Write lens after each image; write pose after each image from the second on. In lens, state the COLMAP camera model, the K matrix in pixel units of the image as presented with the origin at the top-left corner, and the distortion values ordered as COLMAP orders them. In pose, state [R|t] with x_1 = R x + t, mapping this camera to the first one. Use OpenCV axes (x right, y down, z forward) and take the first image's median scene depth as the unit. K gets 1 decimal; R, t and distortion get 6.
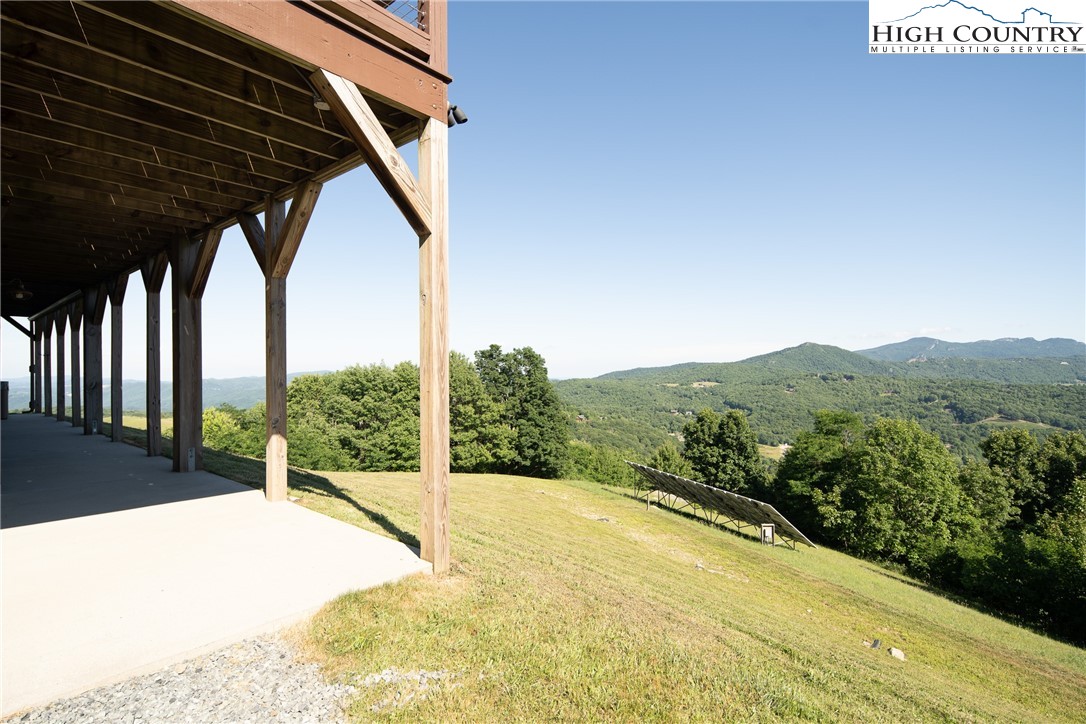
lens RADIAL K [[532.3, 0, 542.5], [0, 532.3, 371.1], [0, 0, 1]] dist [0.012661, -0.000182]
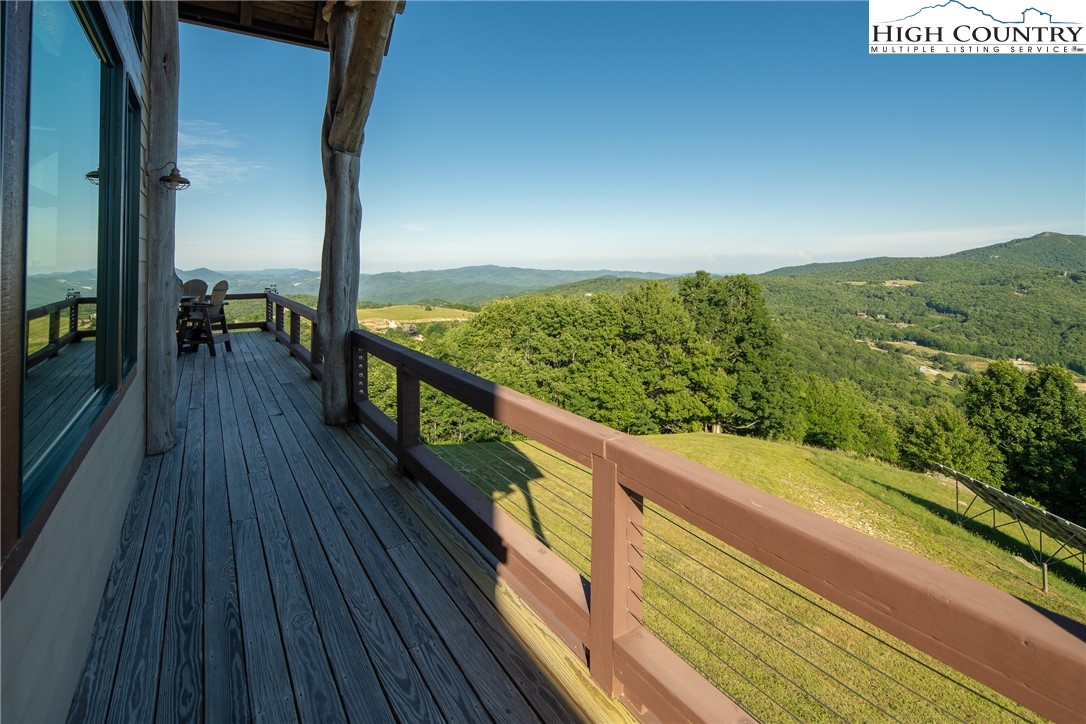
lens RADIAL K [[532.3, 0, 539.8], [0, 532.3, 267.0], [0, 0, 1]] dist [0.012661, -0.000182]
pose [[0.958194, 0.006892, -0.286036, -0.102766], [-0.005064, 0.999962, 0.007130, -0.065340], [0.286074, -0.005384, 0.958192, 0.110750]]
